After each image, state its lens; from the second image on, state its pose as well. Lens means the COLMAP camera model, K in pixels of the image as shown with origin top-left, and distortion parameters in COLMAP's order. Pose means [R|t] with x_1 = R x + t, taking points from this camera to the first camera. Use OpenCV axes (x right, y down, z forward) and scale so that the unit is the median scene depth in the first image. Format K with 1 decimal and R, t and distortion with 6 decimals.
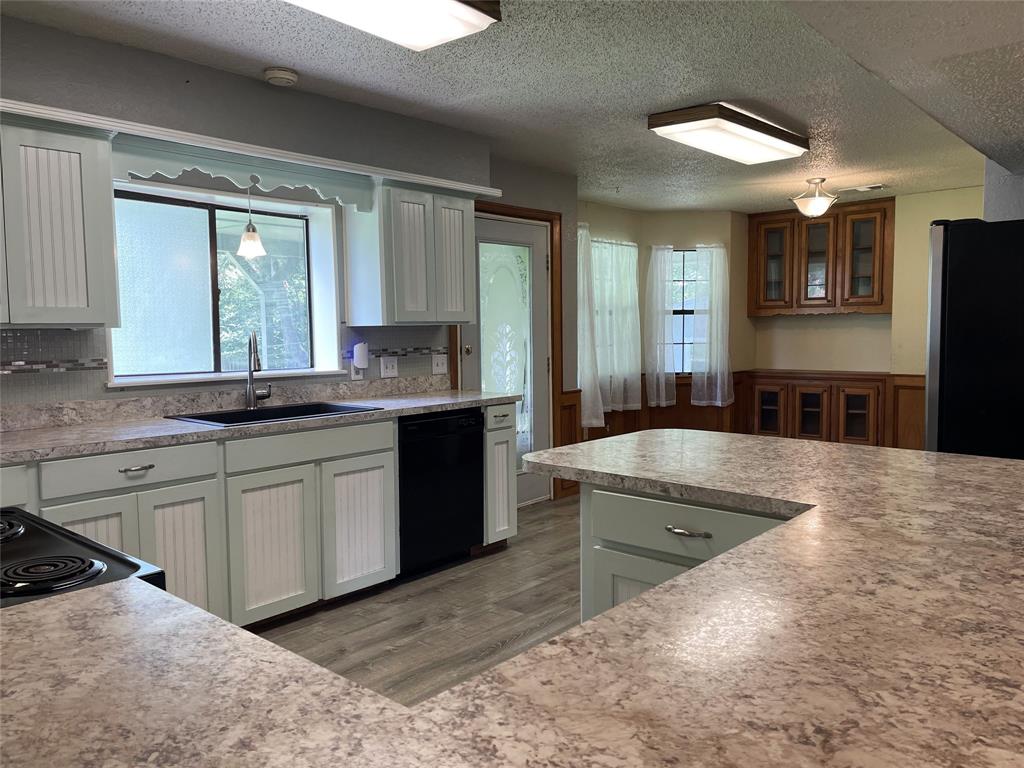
lens RADIAL K [[770.8, 0, 514.2], [0, 770.8, 386.6], [0, 0, 1]] dist [0.033906, 0.003944]
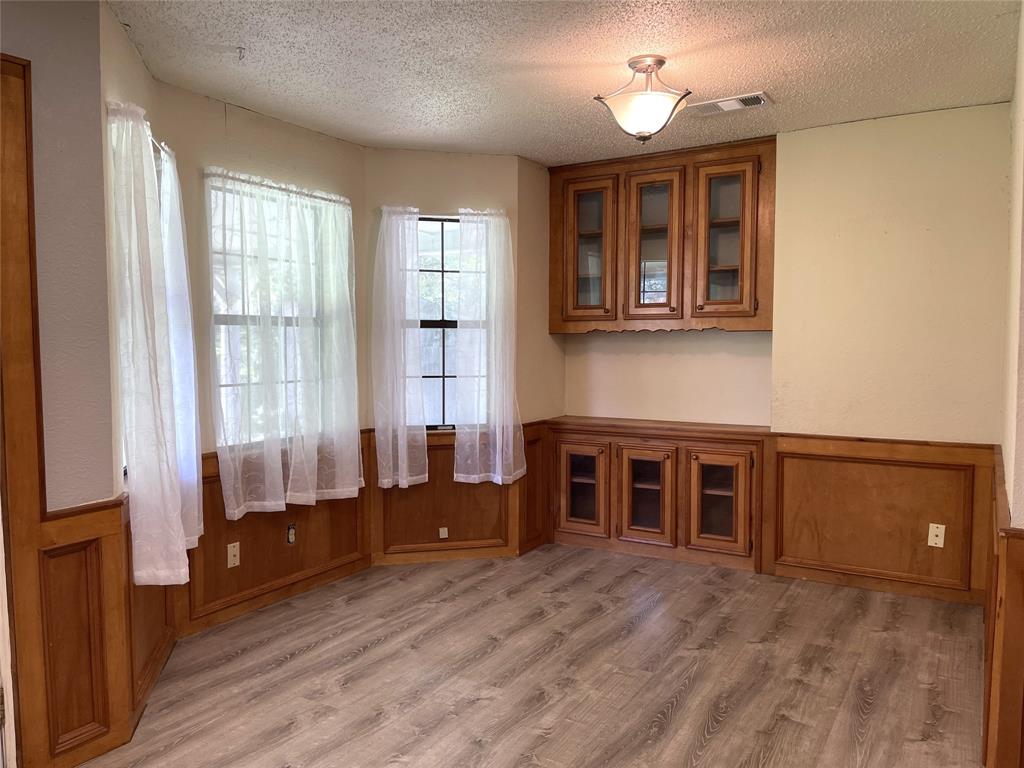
lens RADIAL K [[771.9, 0, 509.7], [0, 771.9, 385.6], [0, 0, 1]] dist [0.083675, -0.114086]
pose [[0.984278, 0.000846, 0.176624, 0.168679], [0.002794, 0.999789, -0.020356, -0.037517], [-0.176604, 0.020529, 0.984068, 0.415353]]
